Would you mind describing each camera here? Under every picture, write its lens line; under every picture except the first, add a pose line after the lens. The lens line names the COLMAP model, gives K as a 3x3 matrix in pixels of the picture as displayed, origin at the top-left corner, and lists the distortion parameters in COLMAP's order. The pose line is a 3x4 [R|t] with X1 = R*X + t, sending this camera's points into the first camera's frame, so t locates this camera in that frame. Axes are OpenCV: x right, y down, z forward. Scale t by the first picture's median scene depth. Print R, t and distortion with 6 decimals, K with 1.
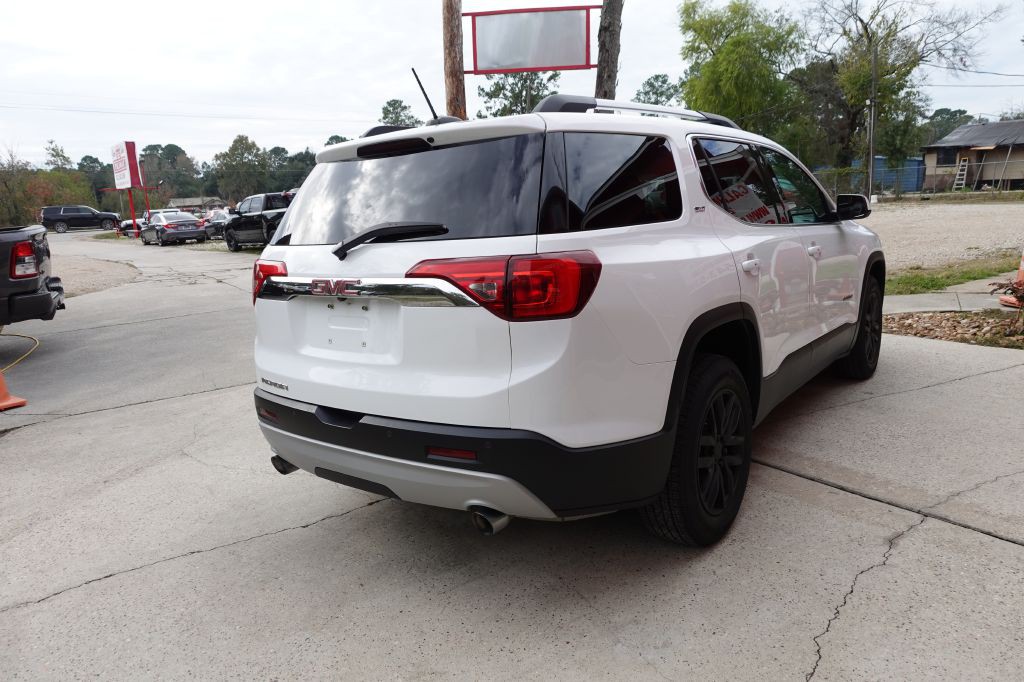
lens RADIAL K [[710.2, 0, 506.5], [0, 710.2, 349.0], [0, 0, 1]] dist [-0.001780, 0.000752]
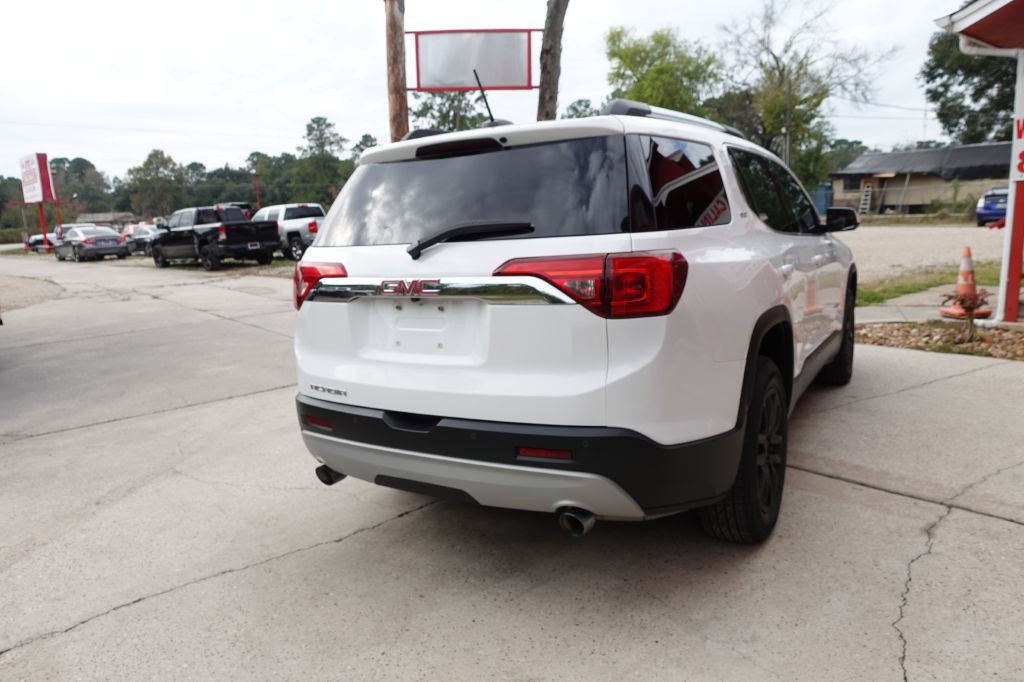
lens RADIAL K [[710.2, 0, 510.4], [0, 710.2, 345.1], [0, 0, 1]] dist [-0.001780, 0.000752]
pose [[0.994158, -0.008003, 0.107642, -0.155058], [0.011423, 0.999448, -0.031192, 0.018232], [-0.107333, 0.032240, 0.993700, 0.012874]]
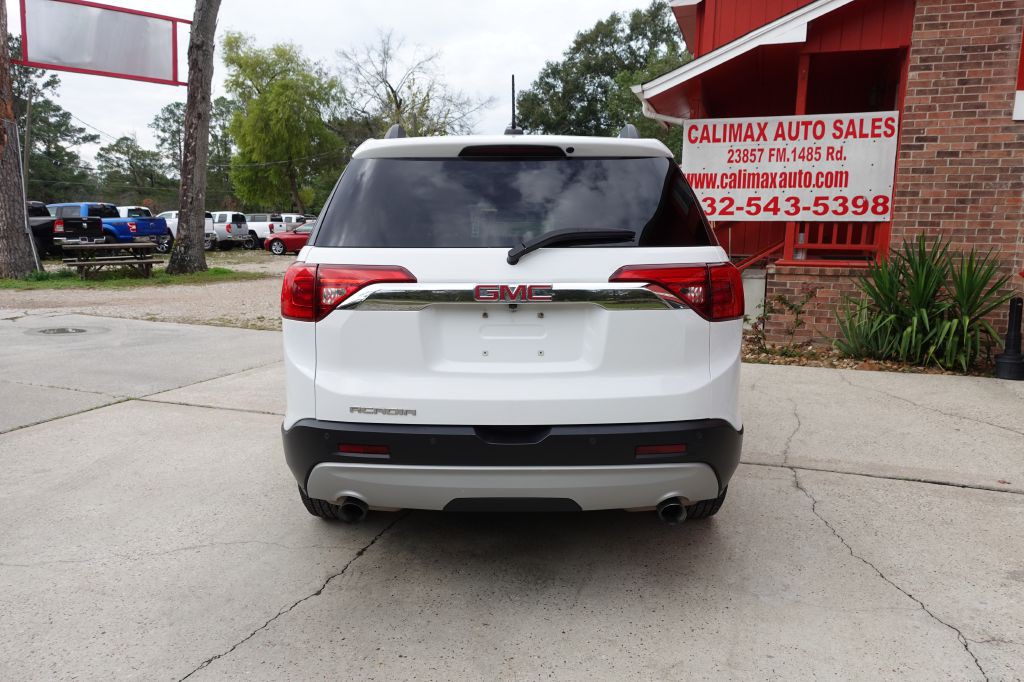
lens RADIAL K [[710.2, 0, 524.8], [0, 710.2, 345.2], [0, 0, 1]] dist [-0.001780, 0.000752]
pose [[0.790734, -0.031979, 0.611324, -0.590321], [0.069056, 0.996920, -0.037173, 0.012524], [-0.608252, 0.071609, 0.790507, 0.192544]]
